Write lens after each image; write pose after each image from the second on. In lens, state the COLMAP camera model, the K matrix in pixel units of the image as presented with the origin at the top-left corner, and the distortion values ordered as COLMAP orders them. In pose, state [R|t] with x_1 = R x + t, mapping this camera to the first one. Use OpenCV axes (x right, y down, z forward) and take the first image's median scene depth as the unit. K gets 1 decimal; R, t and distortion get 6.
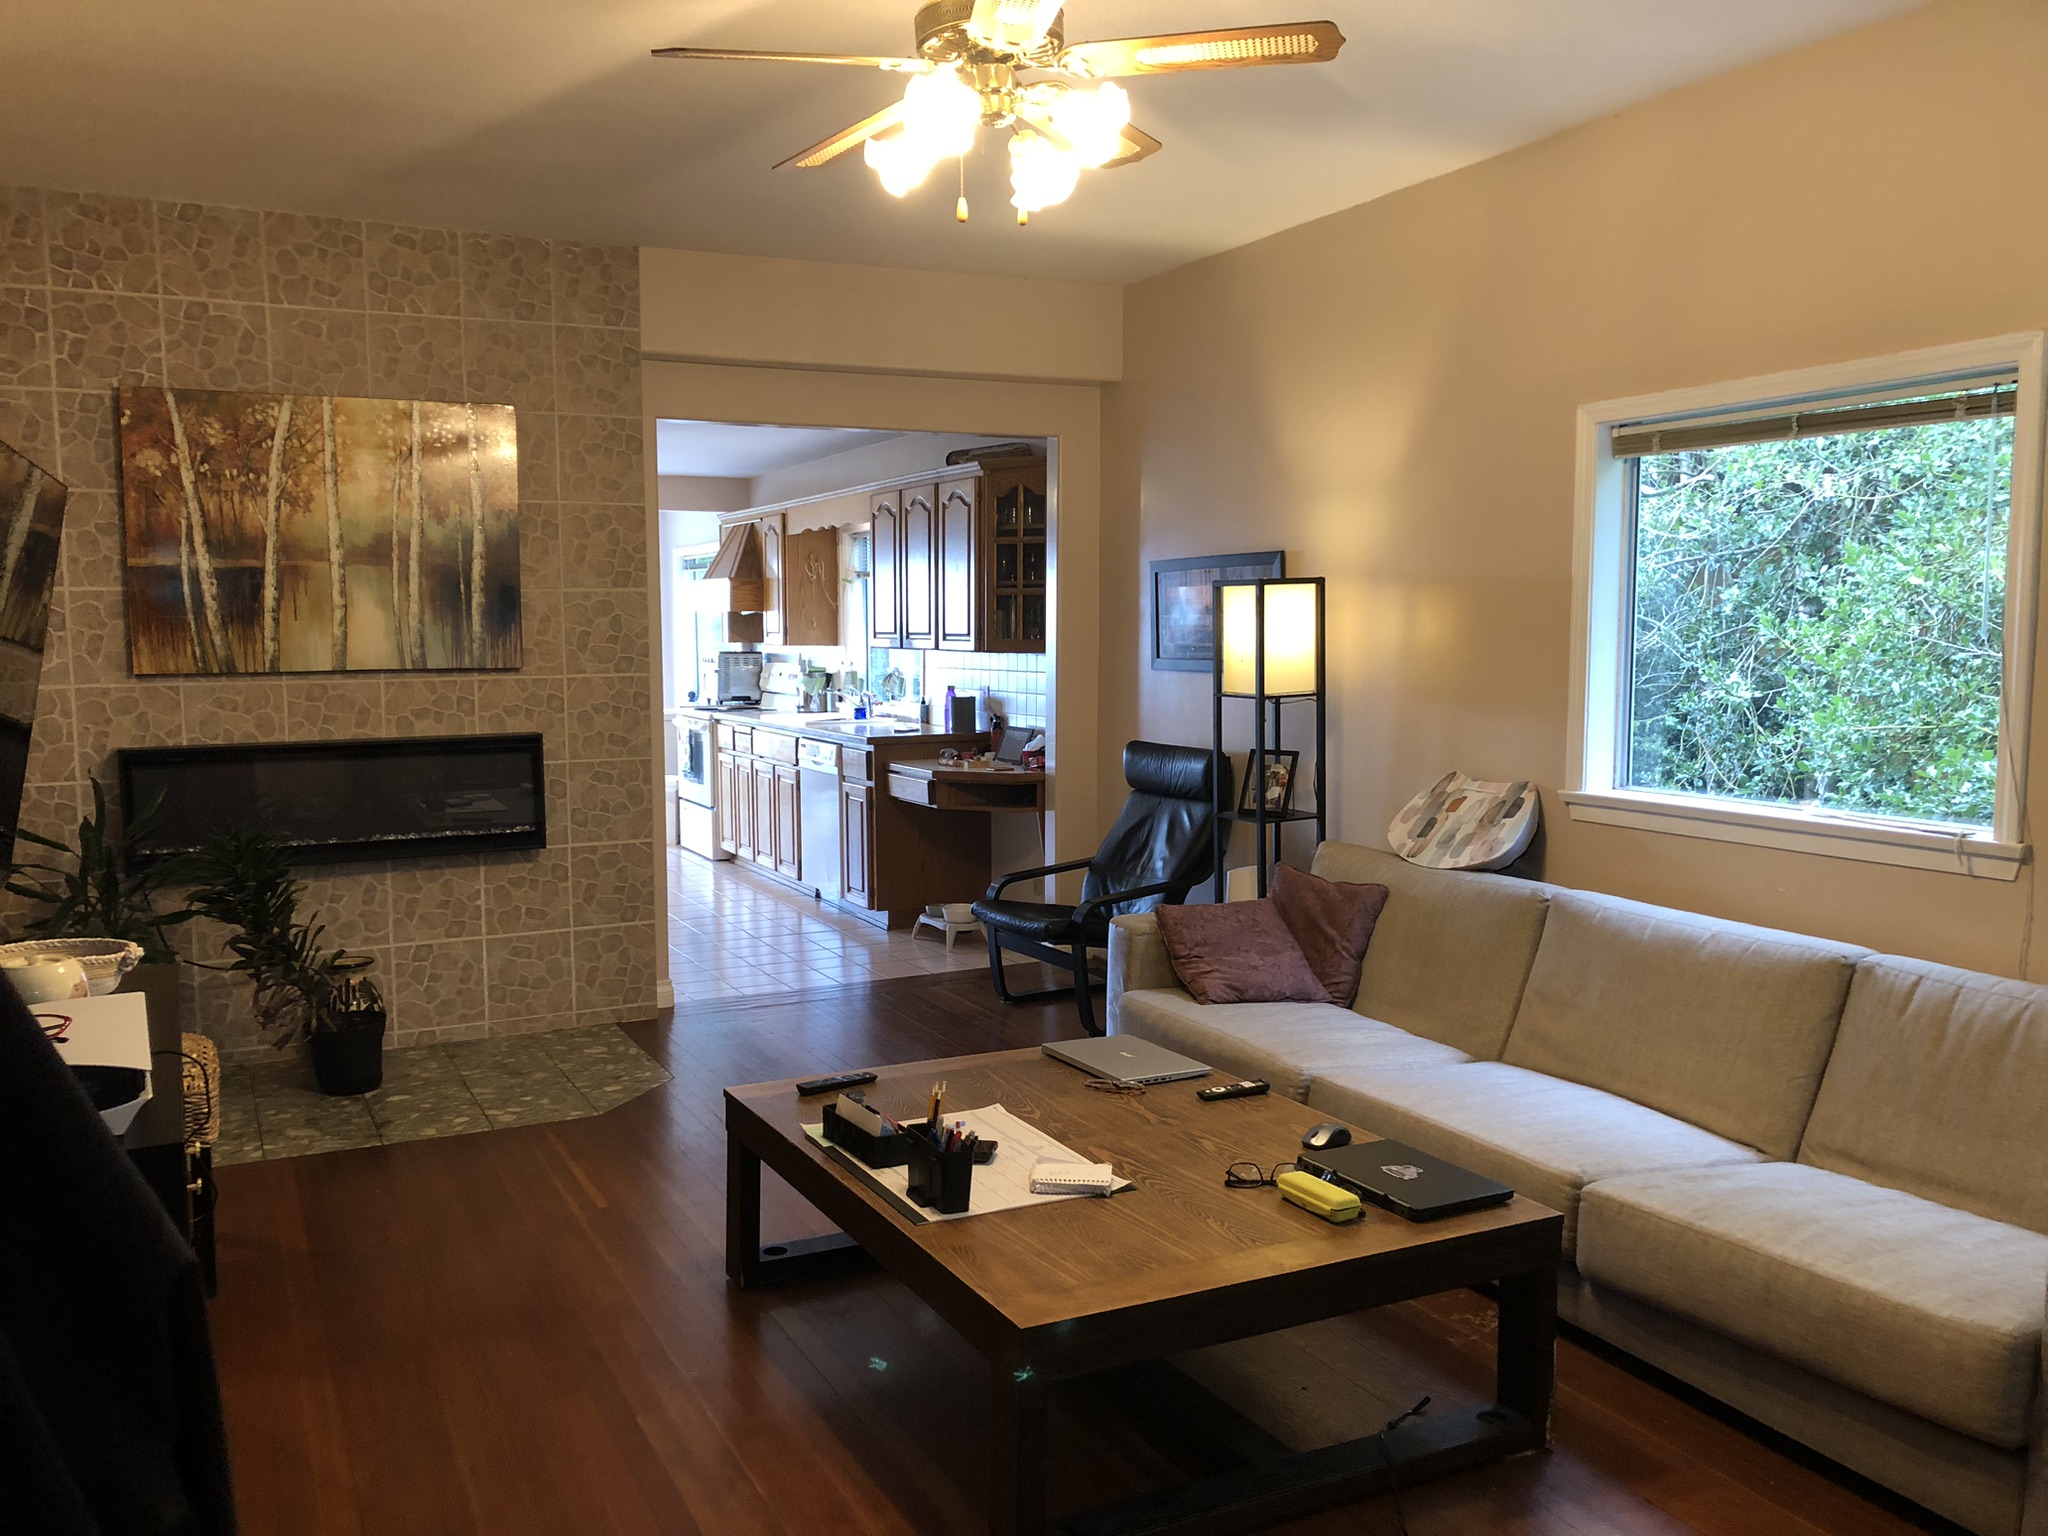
lens RADIAL K [[1672.8, 0, 1021.7], [0, 1672.8, 776.3], [0, 0, 1]] dist [0.027556, -0.016195]
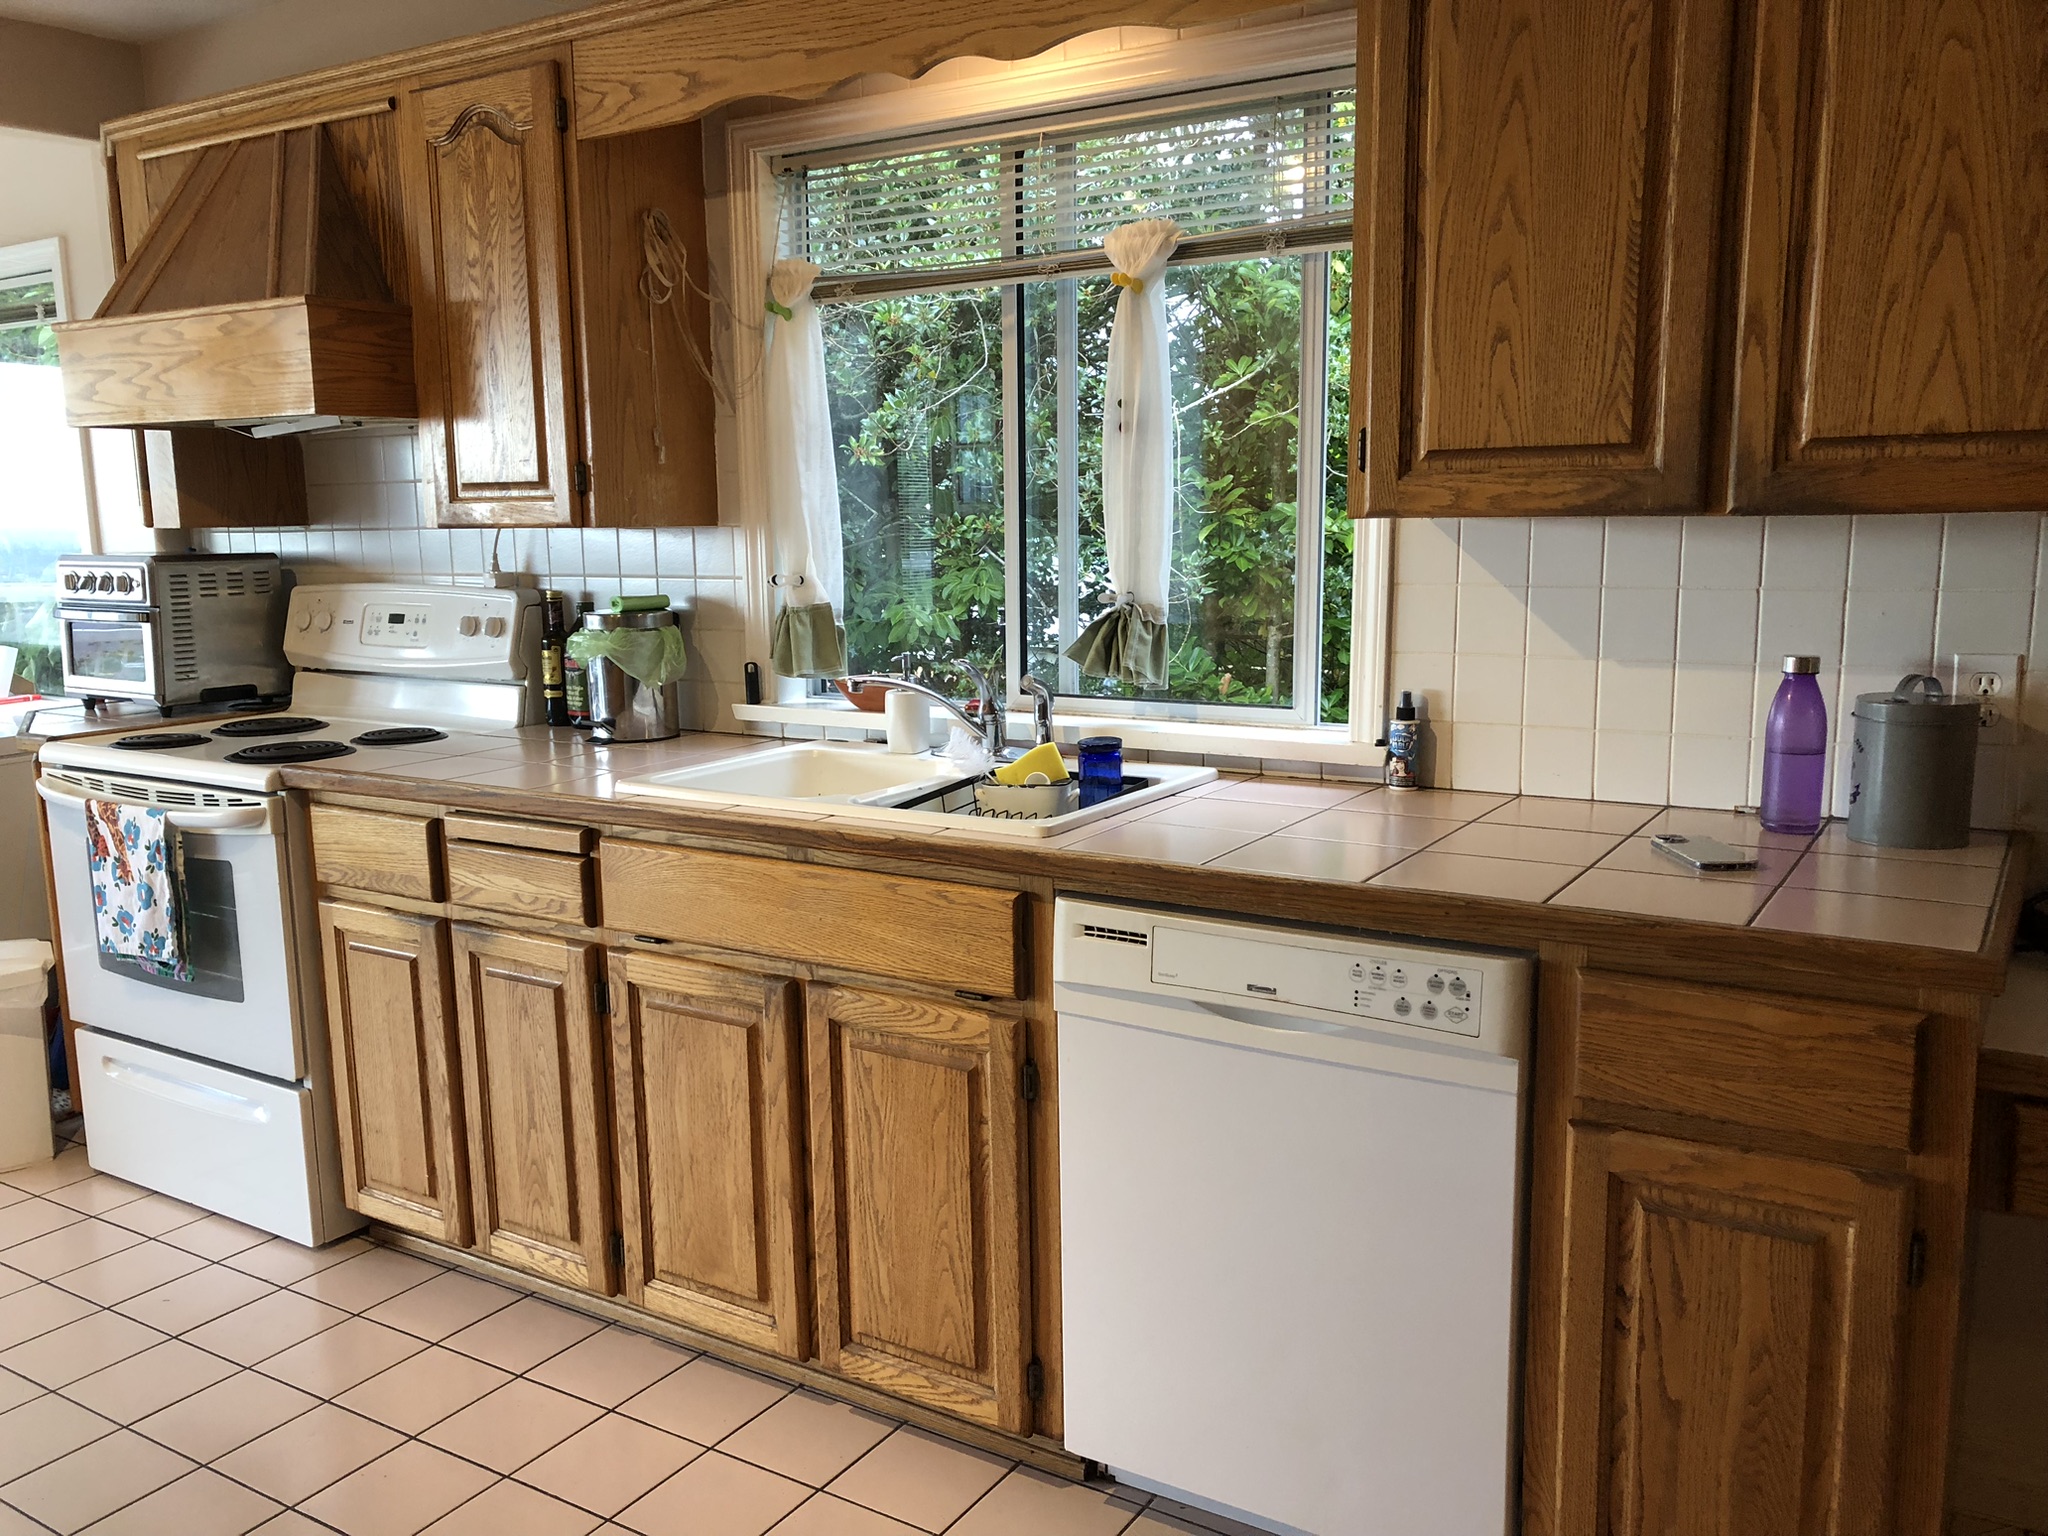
lens RADIAL K [[1672.8, 0, 1019.9], [0, 1672.8, 765.8], [0, 0, 1]] dist [0.027556, -0.016195]
pose [[0.852435, -0.111369, 0.510834, -0.236660], [0.072315, 0.992774, 0.095767, -0.060407], [-0.517808, -0.044694, 0.854328, 0.720674]]
